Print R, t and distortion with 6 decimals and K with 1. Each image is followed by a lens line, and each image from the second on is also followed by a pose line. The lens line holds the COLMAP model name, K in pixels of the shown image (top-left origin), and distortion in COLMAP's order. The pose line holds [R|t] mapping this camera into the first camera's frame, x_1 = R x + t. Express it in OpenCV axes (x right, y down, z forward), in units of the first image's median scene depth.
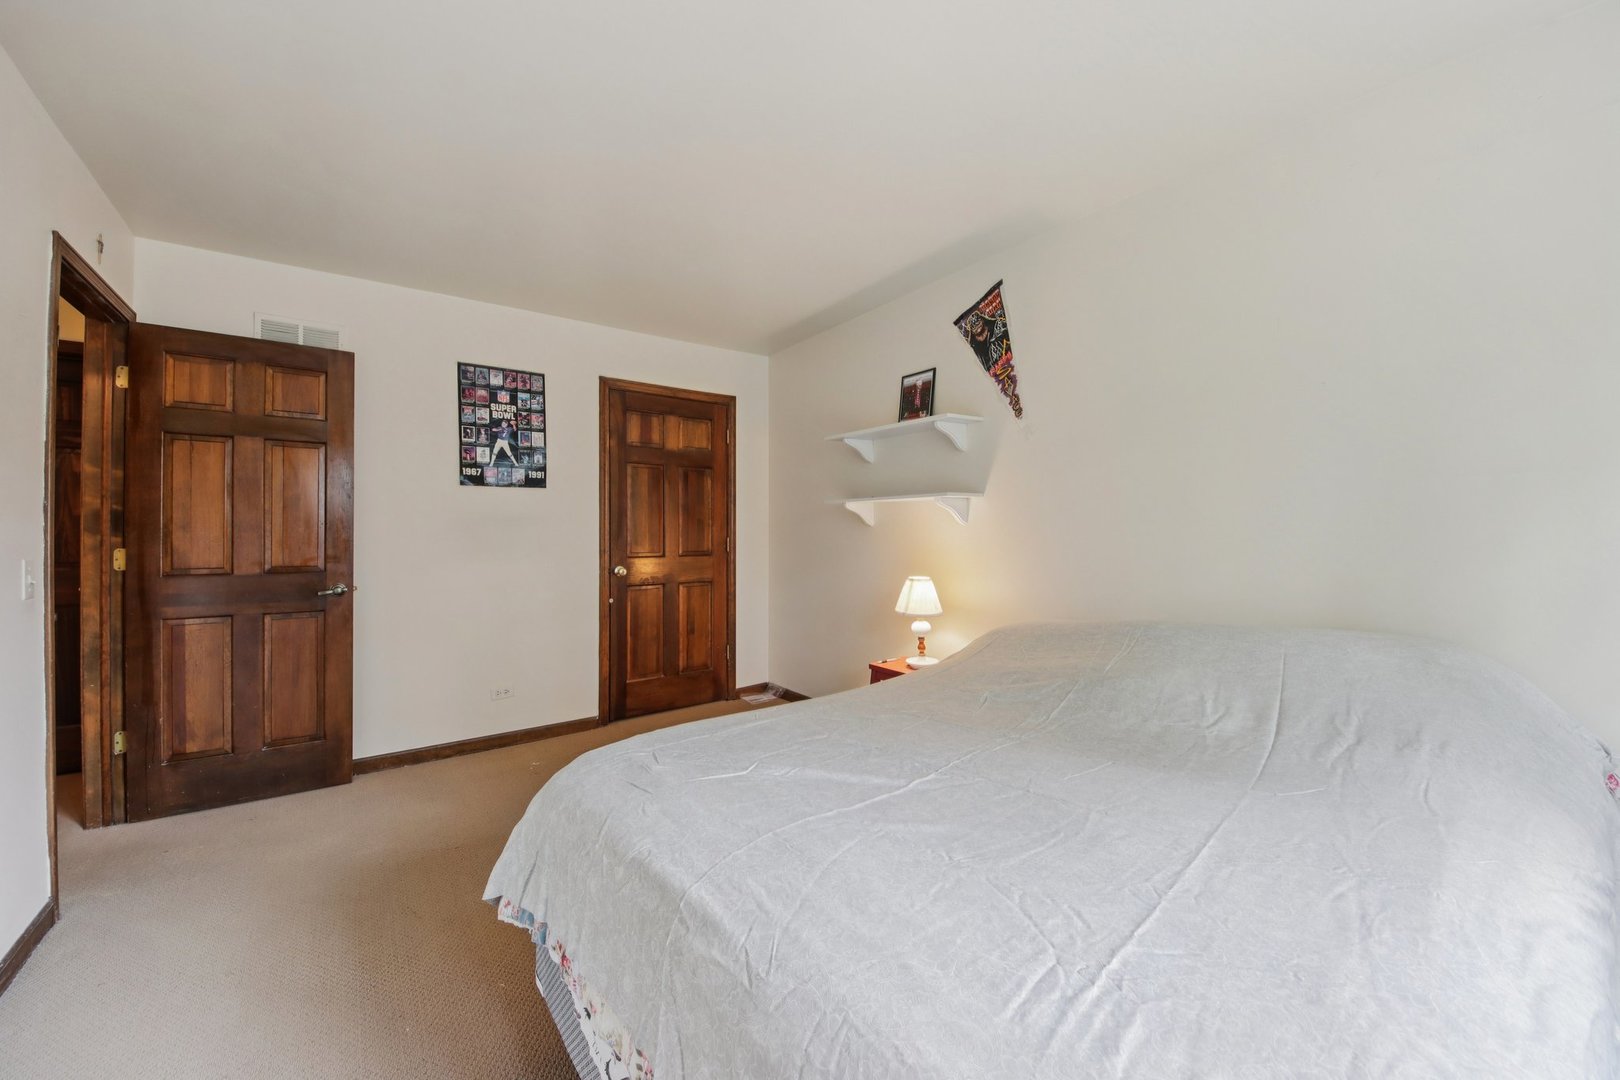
lens RADIAL K [[615.1, 0, 805.2], [0, 615.1, 540.7], [0, 0, 1]] dist [0.047103, -0.034626]
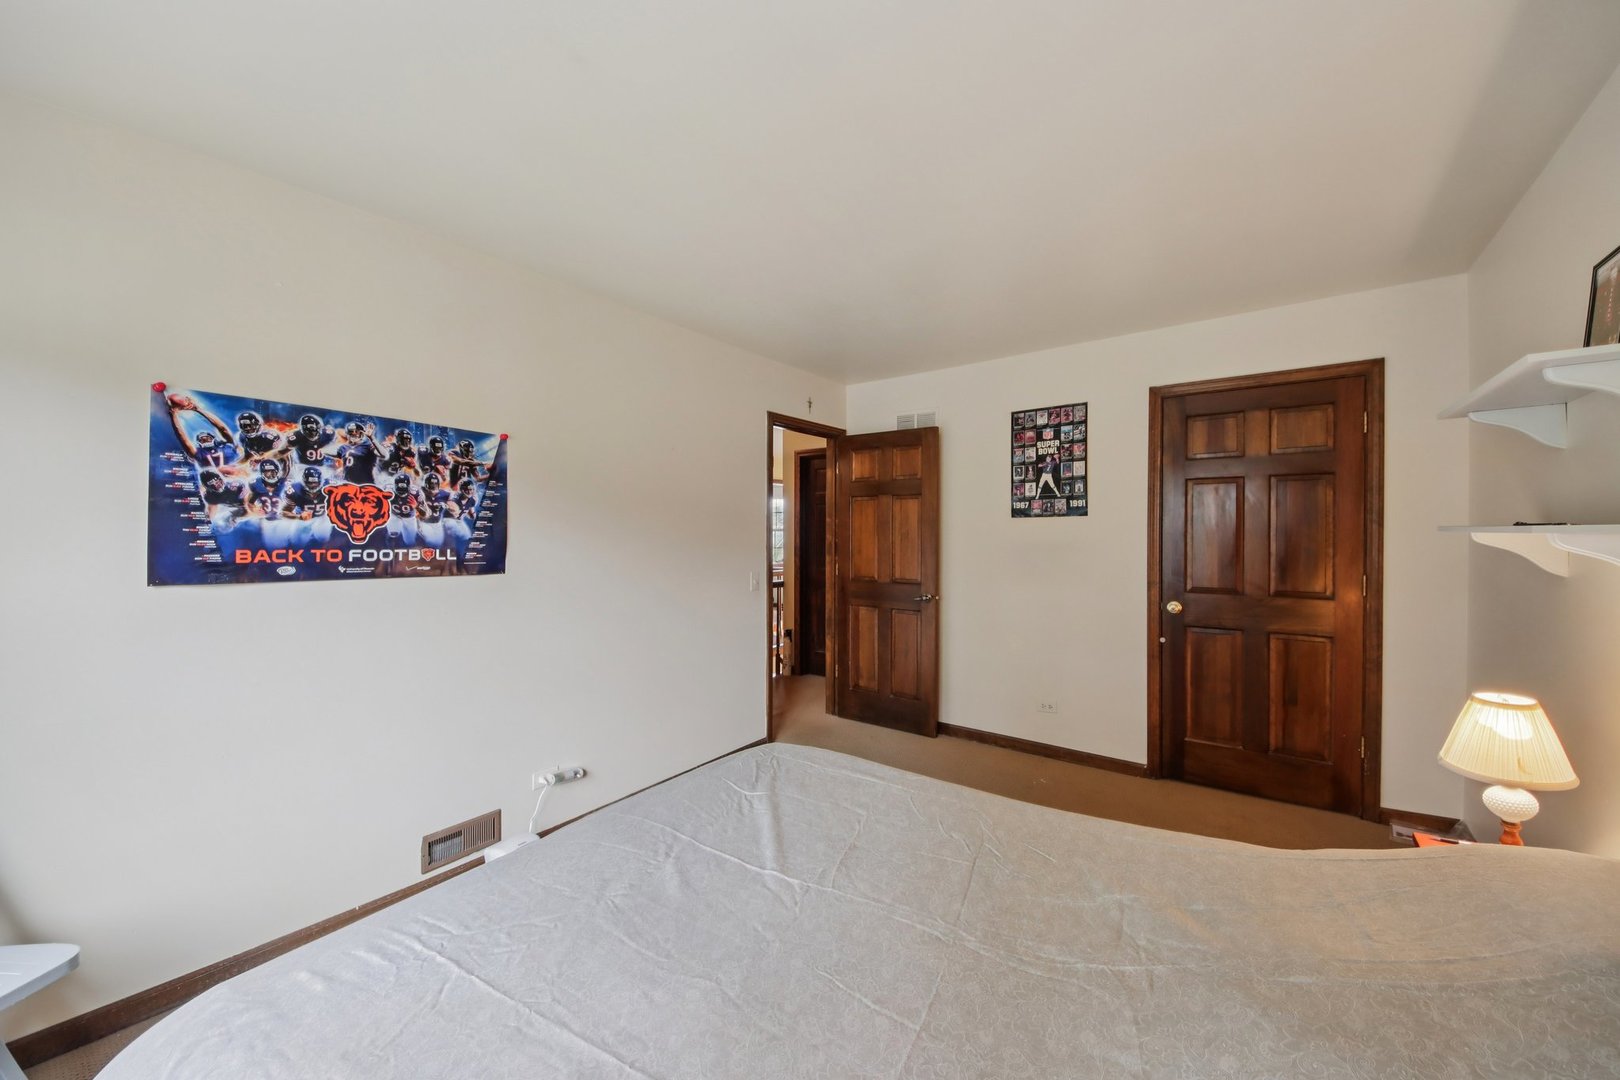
lens RADIAL K [[615.1, 0, 805.2], [0, 615.1, 540.7], [0, 0, 1]] dist [0.047103, -0.034626]
pose [[0.286153, 0.016637, -0.958040, 0.431782], [-0.009382, 0.999850, 0.014561, -0.057998], [0.958138, 0.004821, 0.286266, 0.291974]]
